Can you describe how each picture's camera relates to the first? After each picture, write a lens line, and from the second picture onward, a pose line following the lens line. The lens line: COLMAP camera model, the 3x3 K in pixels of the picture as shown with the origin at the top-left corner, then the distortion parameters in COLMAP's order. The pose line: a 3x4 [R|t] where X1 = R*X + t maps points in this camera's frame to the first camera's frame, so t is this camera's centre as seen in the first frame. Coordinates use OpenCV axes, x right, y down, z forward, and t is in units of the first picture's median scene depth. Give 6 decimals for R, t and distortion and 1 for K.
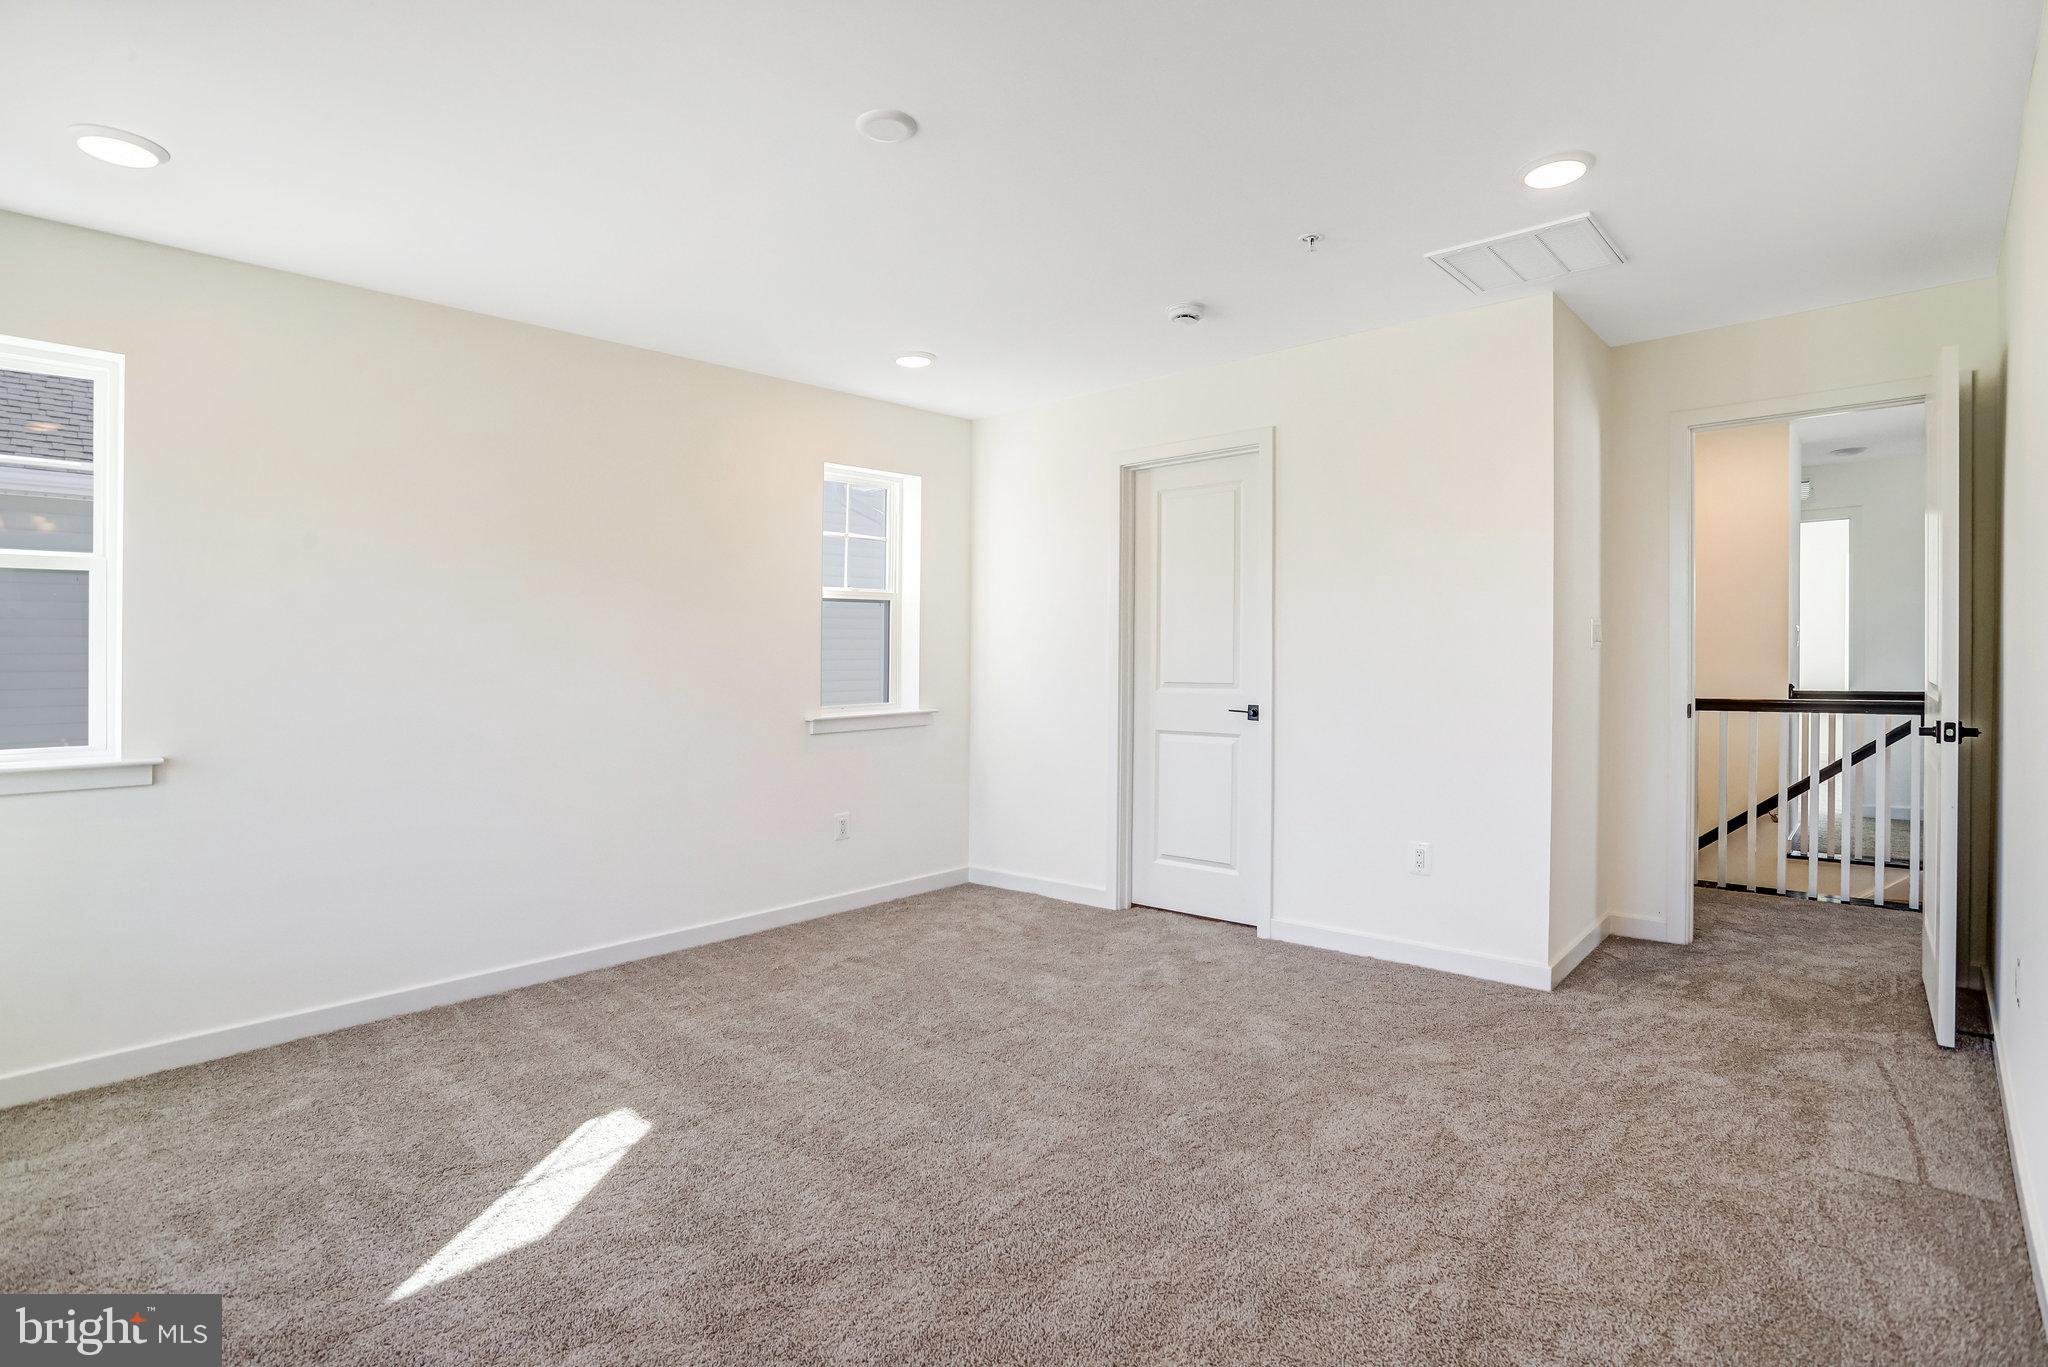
lens RADIAL K [[1032.8, 0, 1024.0], [0, 1032.8, 683.5], [0, 0, 1]] dist [-0.080452, 0.038814]
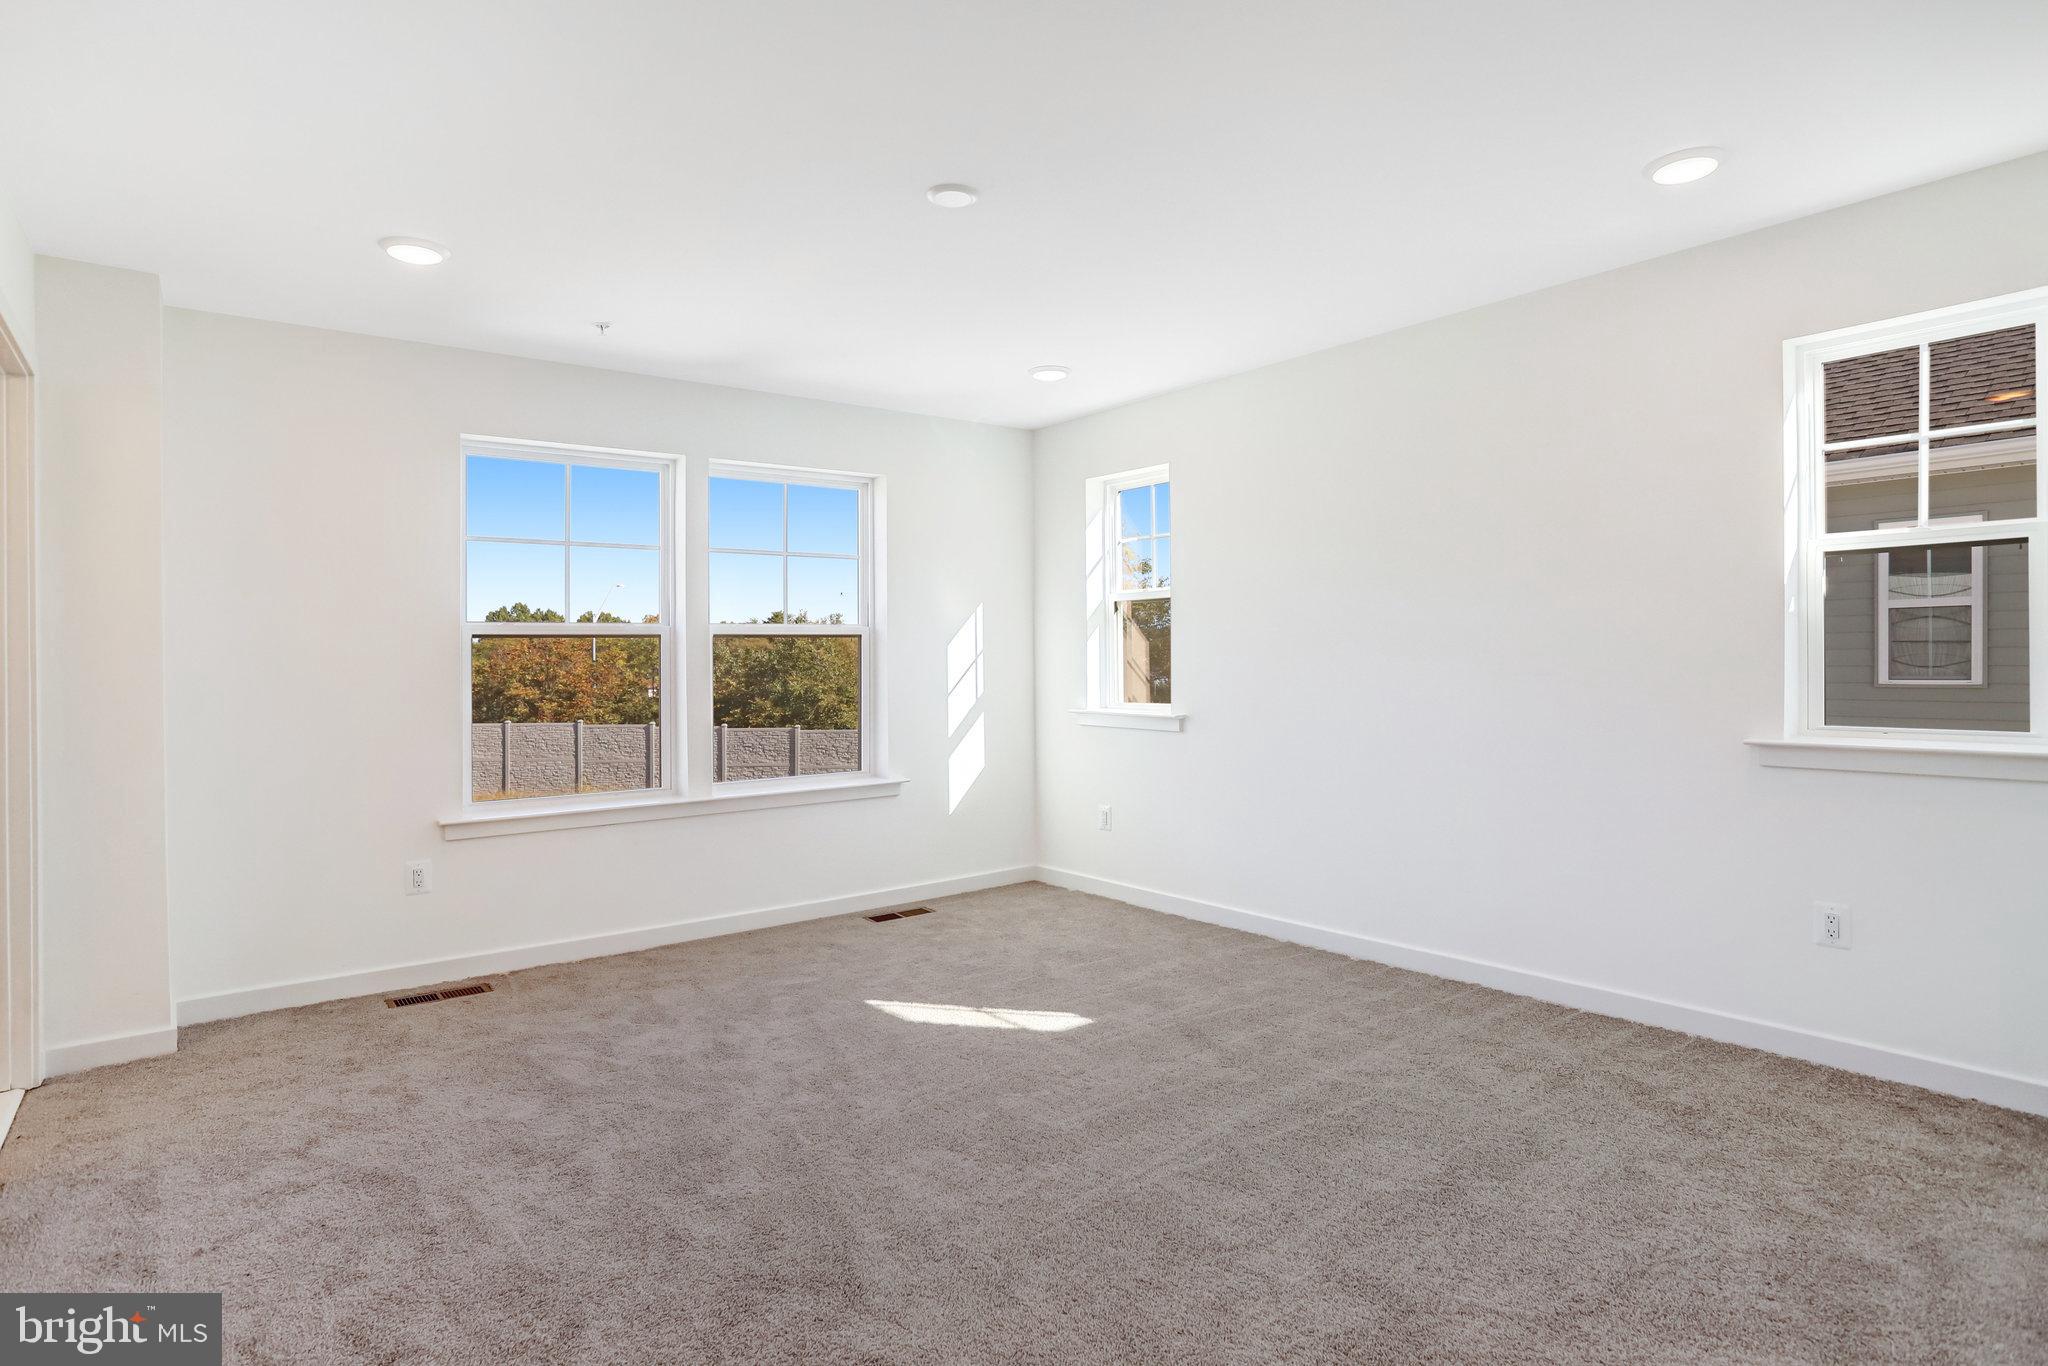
lens RADIAL K [[1032.8, 0, 1024.0], [0, 1032.8, 683.0], [0, 0, 1]] dist [-0.080452, 0.038814]
pose [[-0.171868, 0.038715, -0.984359, 0.864148], [-0.003714, 0.999195, 0.039947, -0.044719], [0.985113, 0.010521, -0.171586, 1.159143]]
